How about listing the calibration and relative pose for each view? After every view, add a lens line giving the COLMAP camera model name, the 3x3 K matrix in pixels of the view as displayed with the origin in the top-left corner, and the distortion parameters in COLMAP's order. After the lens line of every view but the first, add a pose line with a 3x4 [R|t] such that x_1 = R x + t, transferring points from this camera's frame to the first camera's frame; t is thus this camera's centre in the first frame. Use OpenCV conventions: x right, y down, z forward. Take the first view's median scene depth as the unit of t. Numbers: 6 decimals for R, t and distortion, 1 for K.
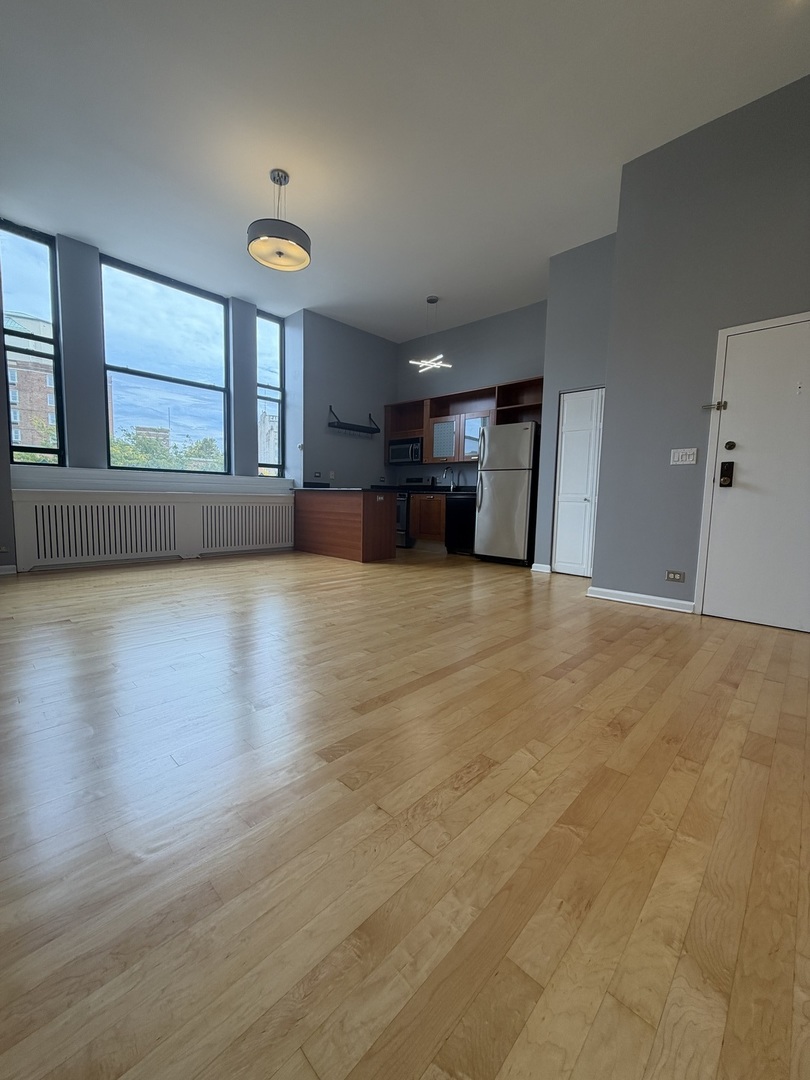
lens RADIAL K [[430.2, 0, 405.6], [0, 430.2, 533.6], [0, 0, 1]] dist [0.000868, -0.000609]
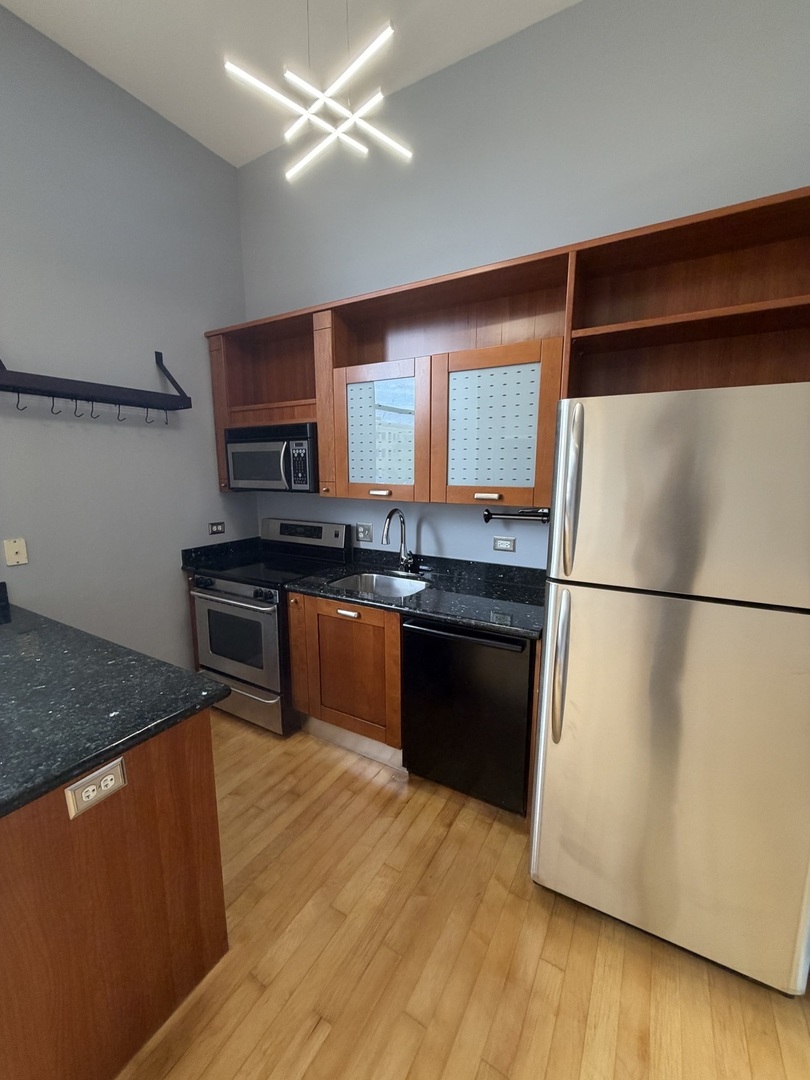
lens RADIAL K [[430.2, 0, 405.1], [0, 430.2, 529.9], [0, 0, 1]] dist [0.000868, -0.000609]
pose [[0.973504, -0.054482, 0.222085, 0.033715], [0.040324, 0.996884, 0.067796, -0.188326], [-0.225087, -0.057045, 0.972667, 0.757196]]
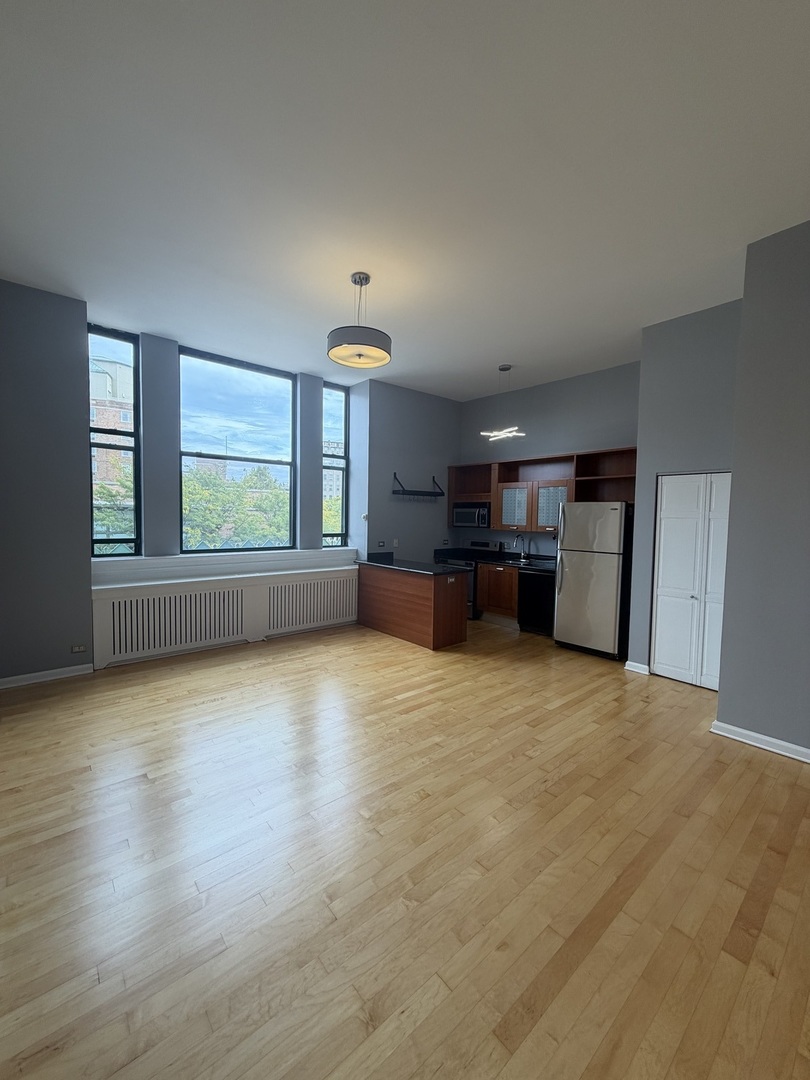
lens RADIAL K [[430.2, 0, 405.6], [0, 430.2, 535.0], [0, 0, 1]] dist [0.000868, -0.000609]
pose [[0.994669, -0.001471, -0.103105, -0.057433], [-0.003088, 0.999025, -0.044049, -0.130263], [0.103069, 0.044132, 0.993695, 0.049084]]
